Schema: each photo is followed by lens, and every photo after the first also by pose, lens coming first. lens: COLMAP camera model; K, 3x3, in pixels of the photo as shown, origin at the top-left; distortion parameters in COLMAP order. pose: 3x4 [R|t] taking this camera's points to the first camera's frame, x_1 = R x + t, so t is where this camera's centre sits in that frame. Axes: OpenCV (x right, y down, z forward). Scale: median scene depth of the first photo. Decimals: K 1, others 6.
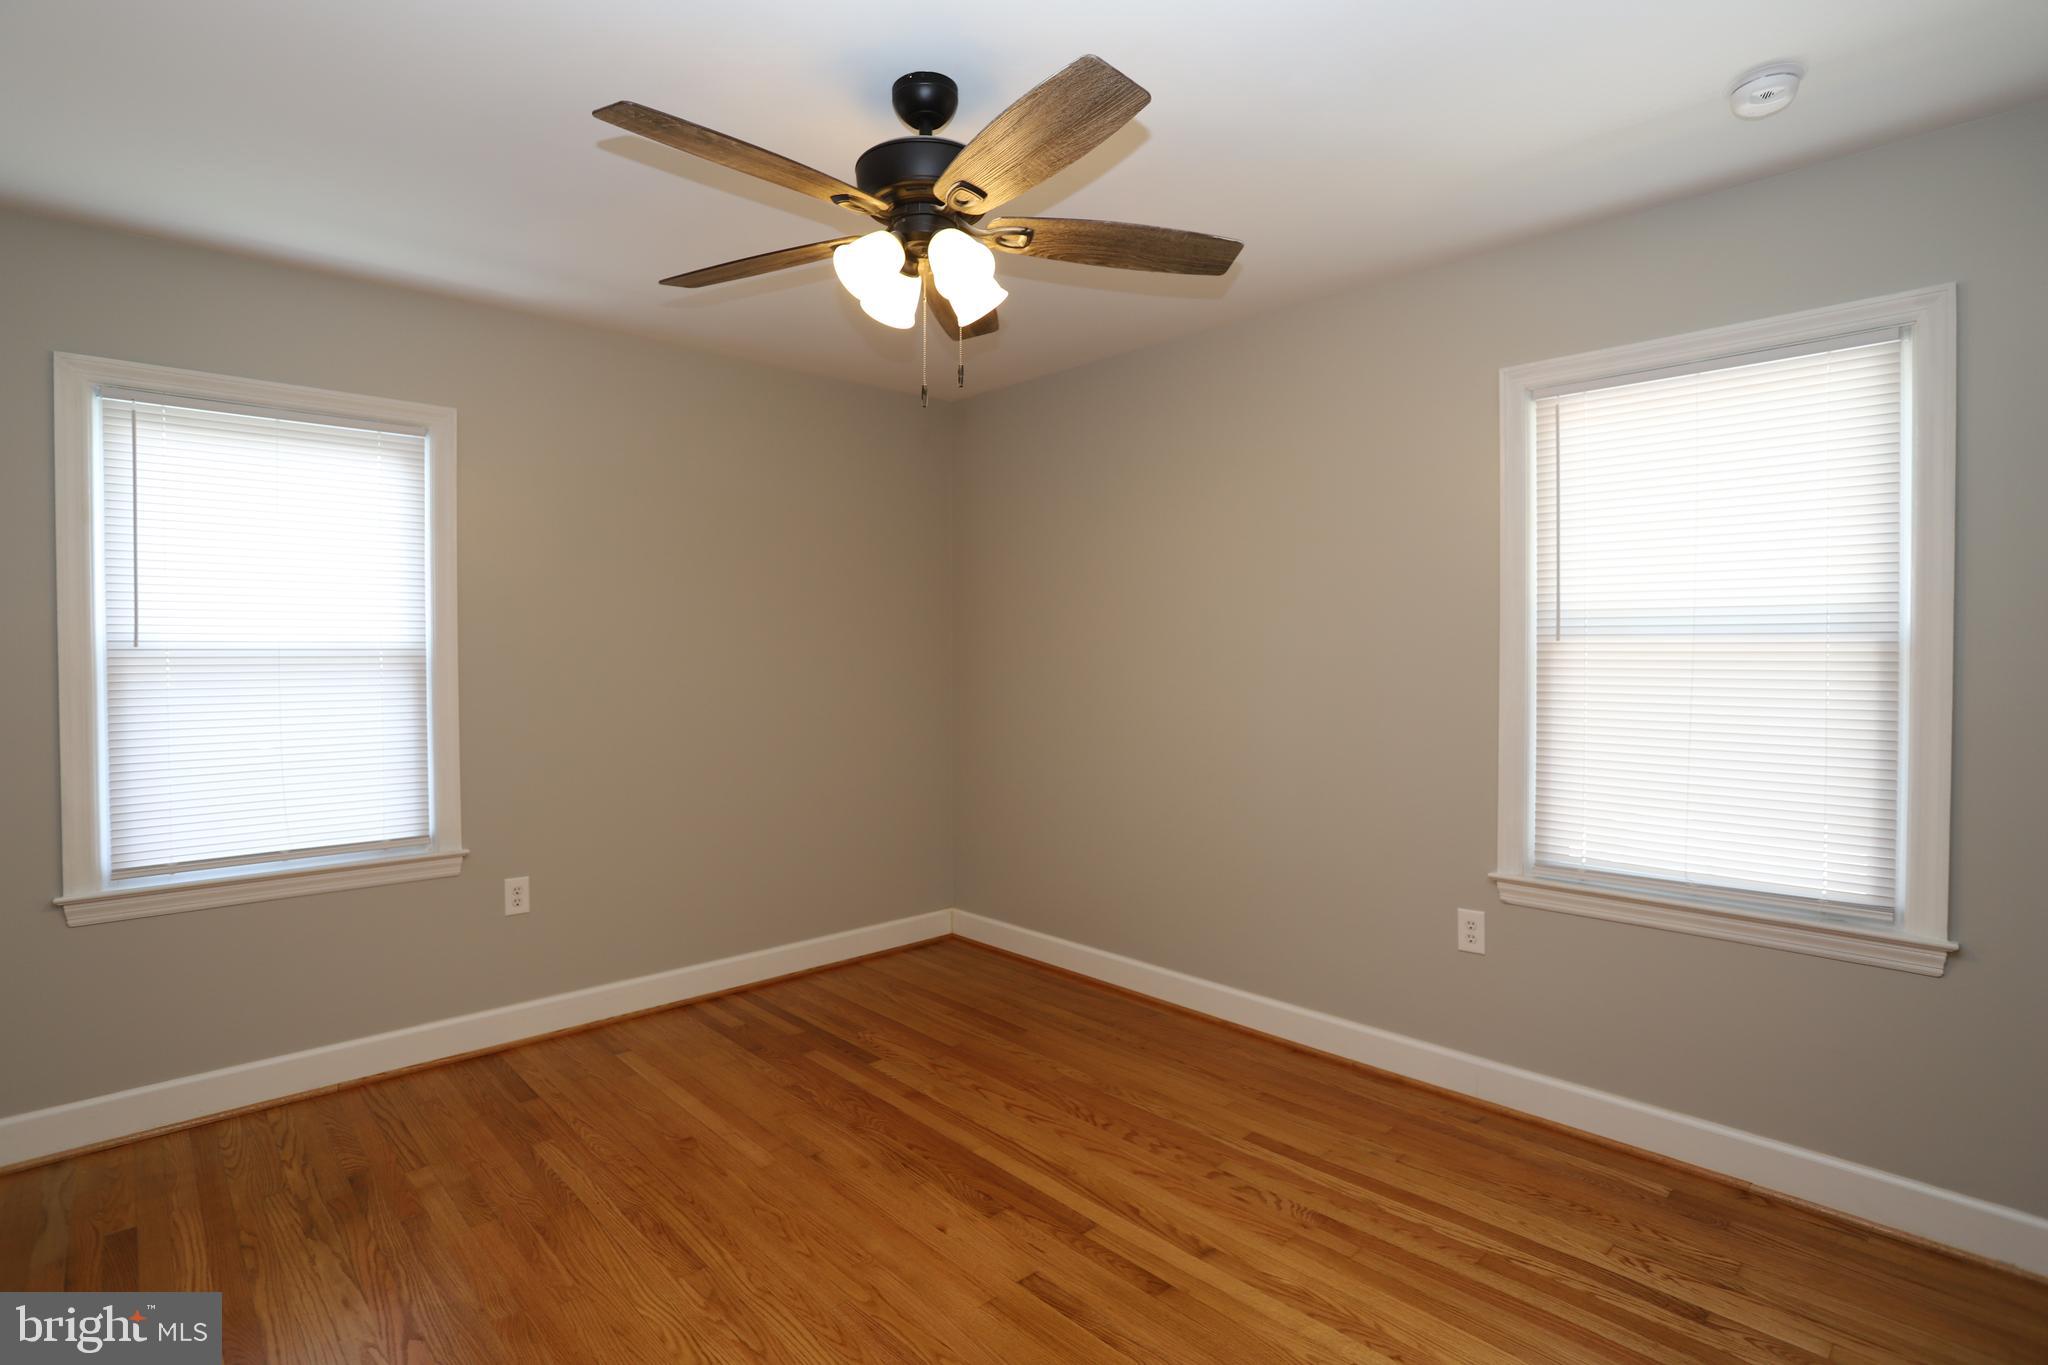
lens RADIAL K [[998.3, 0, 1016.8], [0, 998.3, 669.0], [0, 0, 1]] dist [-0.083473, 0.037618]
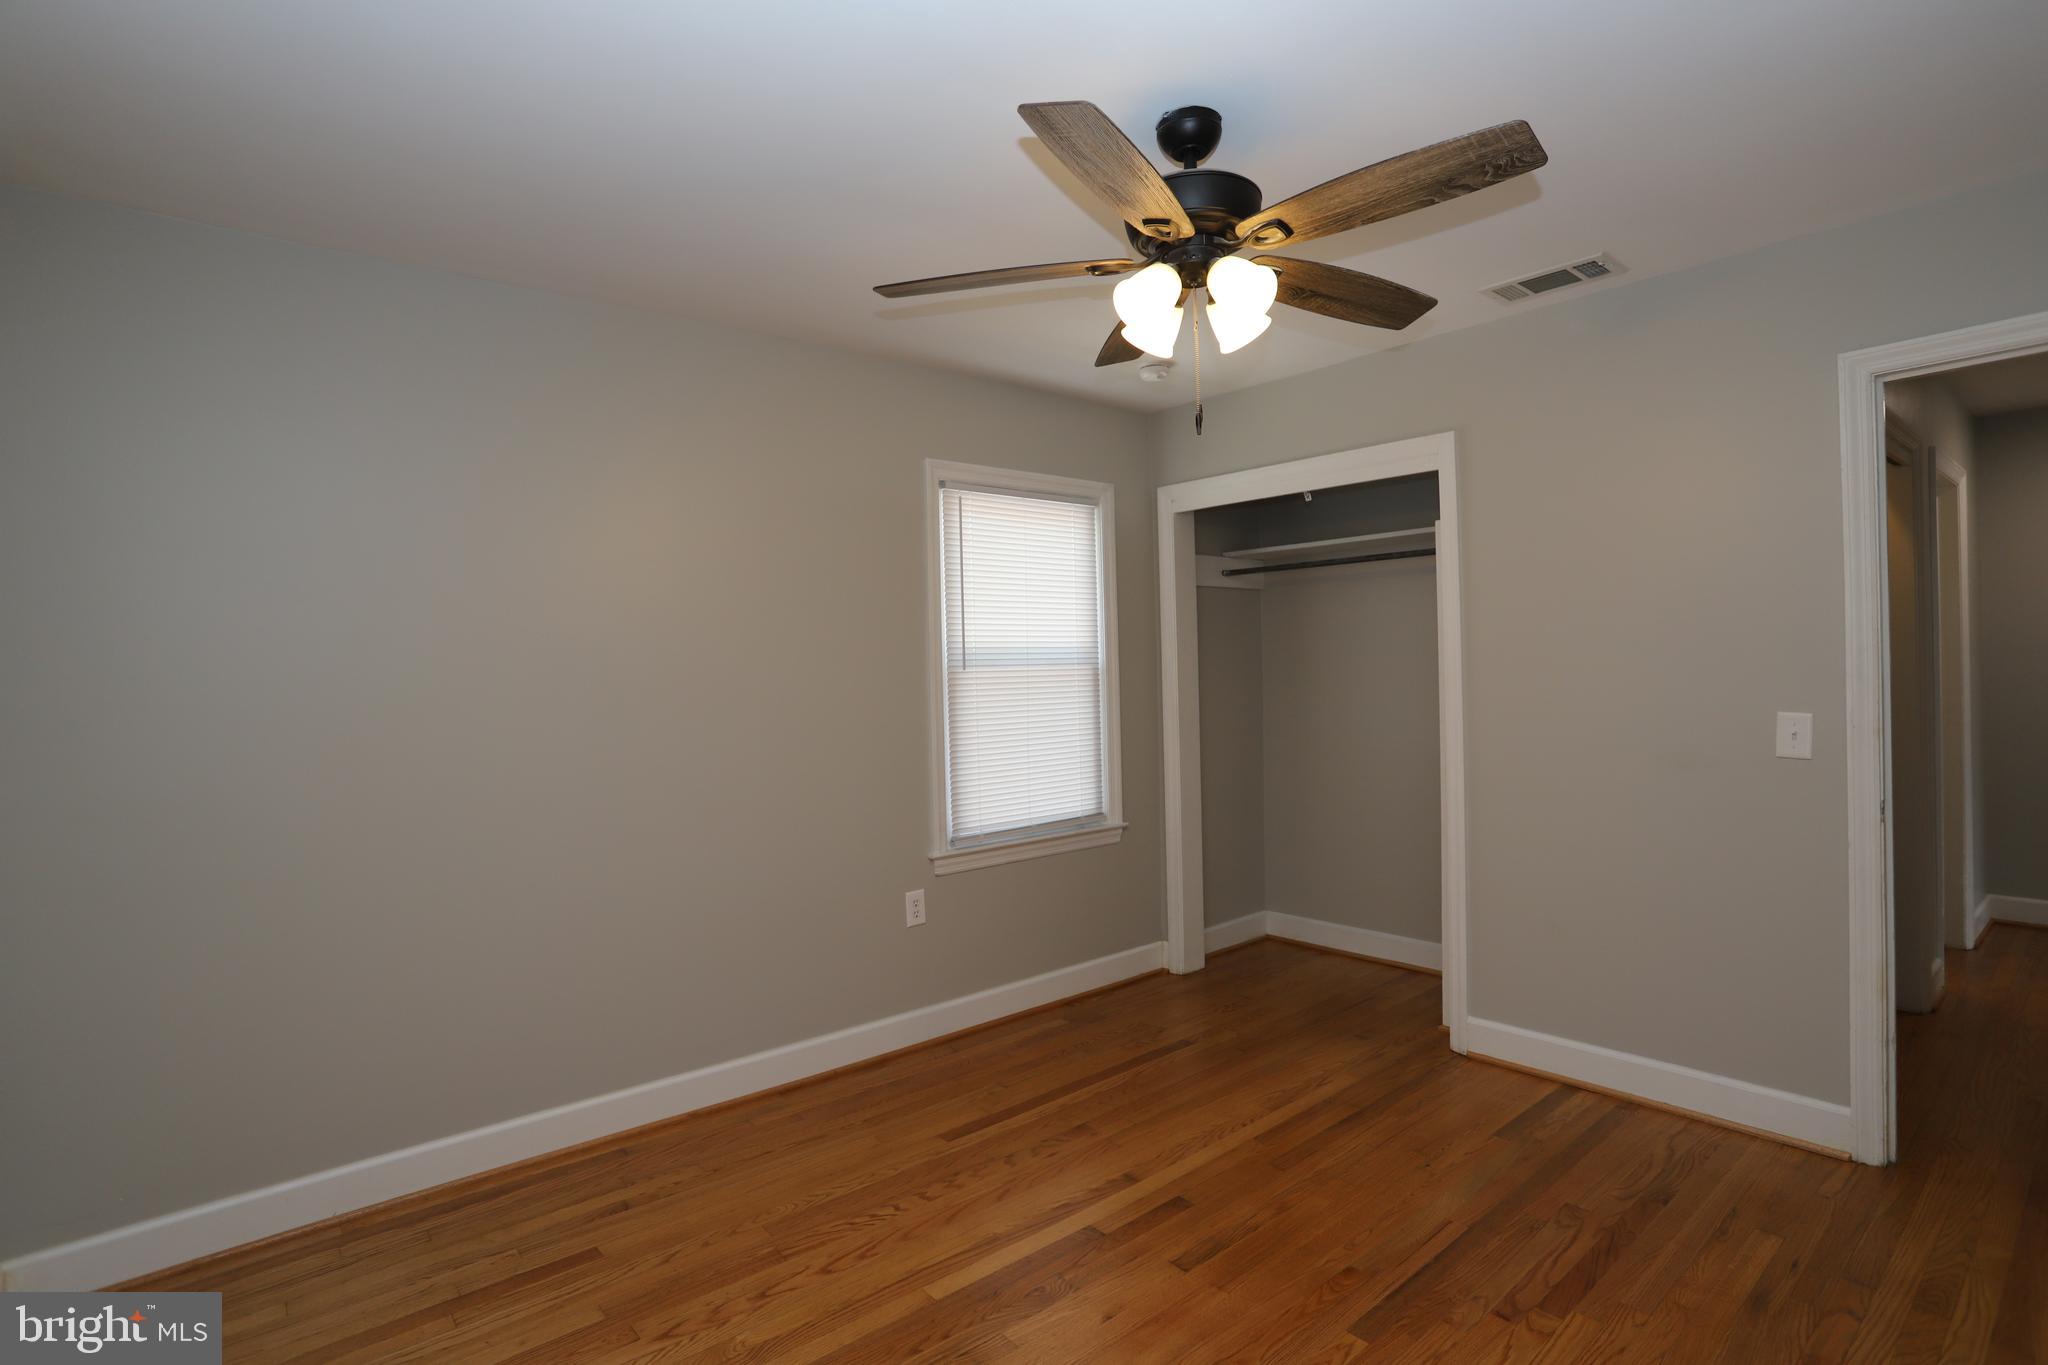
lens RADIAL K [[998.3, 0, 1016.8], [0, 998.3, 669.0], [0, 0, 1]] dist [-0.083473, 0.037618]
pose [[0.054421, -0.001051, 0.998518, -0.827150], [0.042423, 0.999099, -0.001260, -0.025801], [-0.997616, 0.042429, 0.054417, 0.851753]]
